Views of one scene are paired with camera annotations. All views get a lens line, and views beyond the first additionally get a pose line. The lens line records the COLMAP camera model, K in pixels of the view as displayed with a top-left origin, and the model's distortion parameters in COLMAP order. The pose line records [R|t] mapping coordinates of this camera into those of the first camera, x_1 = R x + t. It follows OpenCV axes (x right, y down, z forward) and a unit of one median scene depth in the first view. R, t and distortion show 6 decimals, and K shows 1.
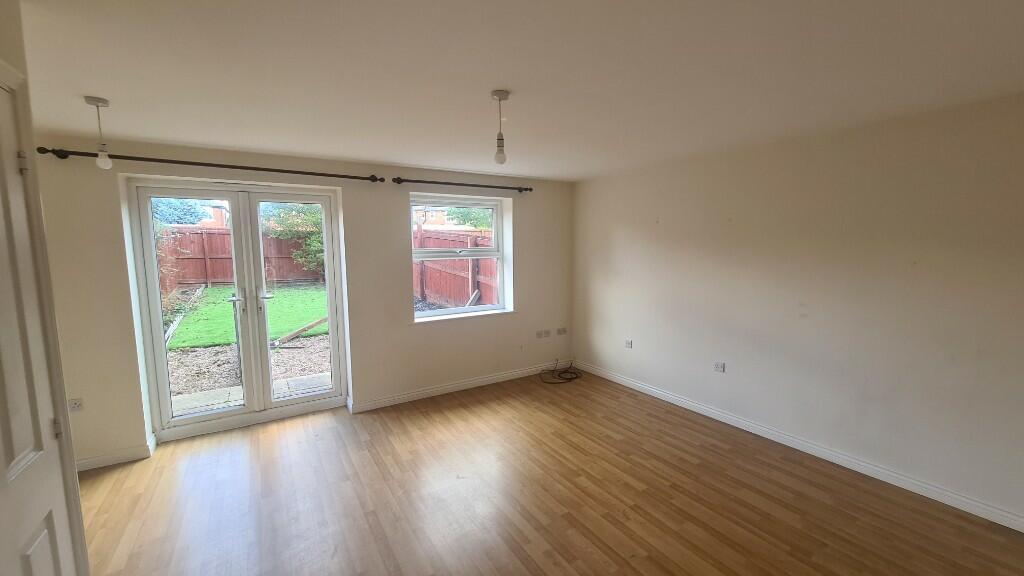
lens RADIAL K [[417.9, 0, 523.9], [0, 417.9, 289.9], [0, 0, 1]] dist [0.000979, 0.000058]
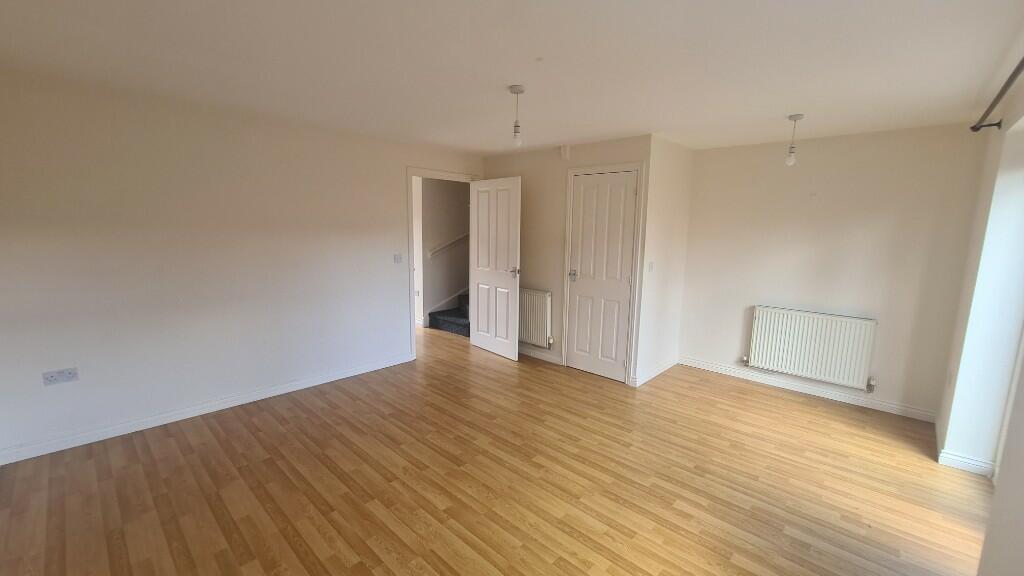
lens RADIAL K [[417.9, 0, 523.9], [0, 417.9, 289.9], [0, 0, 1]] dist [0.000979, 0.000058]
pose [[-0.965161, 0.028016, -0.260151, 0.139480], [-0.041195, 0.965582, 0.256816, -0.119828], [0.258392, 0.258586, -0.930788, 1.254865]]
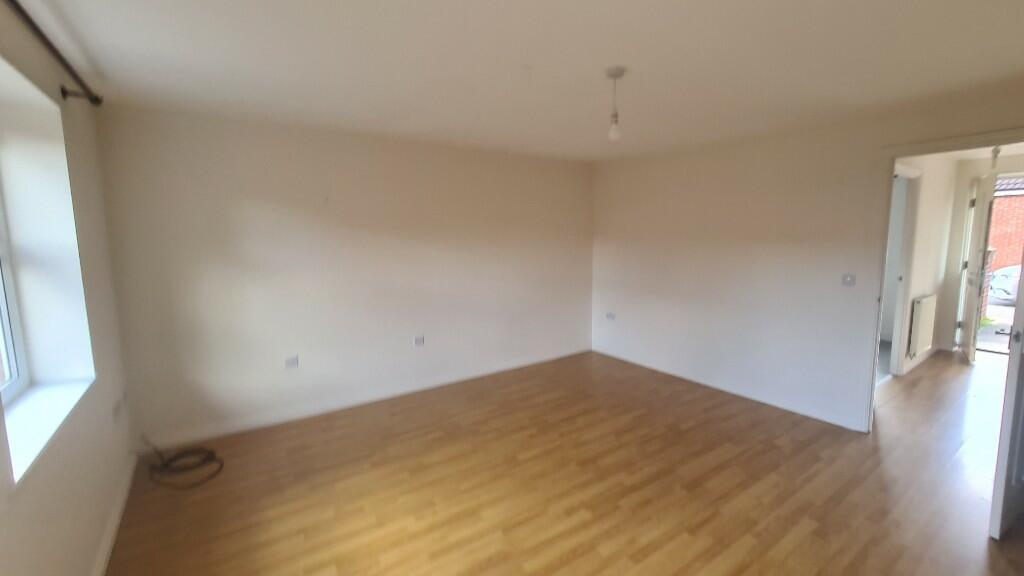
lens RADIAL K [[431.1, 0, 545.8], [0, 431.1, 286.8], [0, 0, 1]] dist [0.000415, 0.000022]
pose [[-0.080742, -0.112199, 0.990400, -0.633348], [0.113436, 0.986154, 0.120966, -0.051009], [-0.990259, 0.122114, -0.066897, 0.719132]]
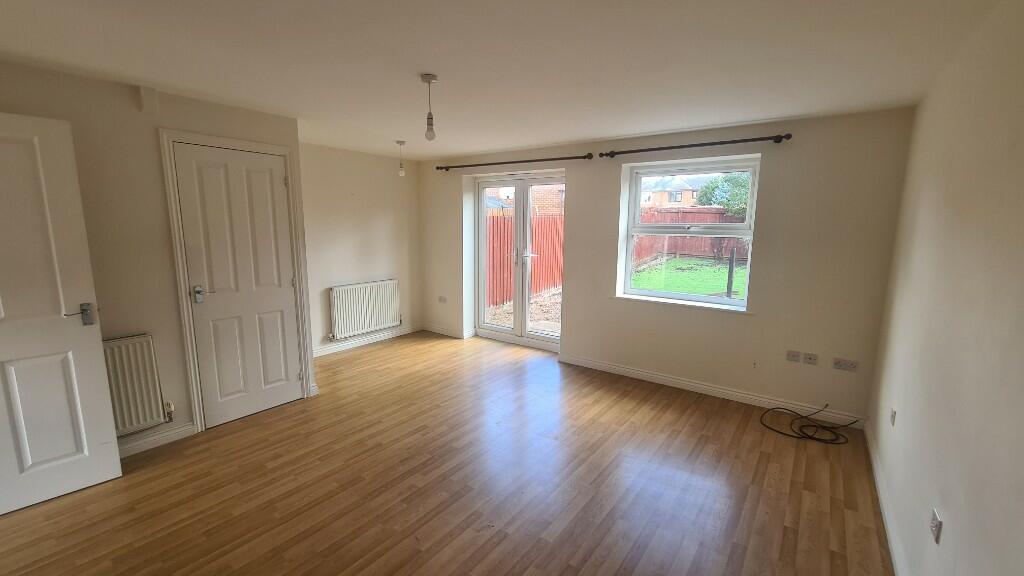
lens RADIAL K [[417.9, 0, 523.9], [0, 417.9, 289.9], [0, 0, 1]] dist [0.000979, 0.000058]
pose [[0.368646, 0.158700, -0.915923, 0.637476], [-0.115593, 0.985497, 0.124230, -0.041128], [0.922355, 0.060077, 0.381644, 0.463735]]
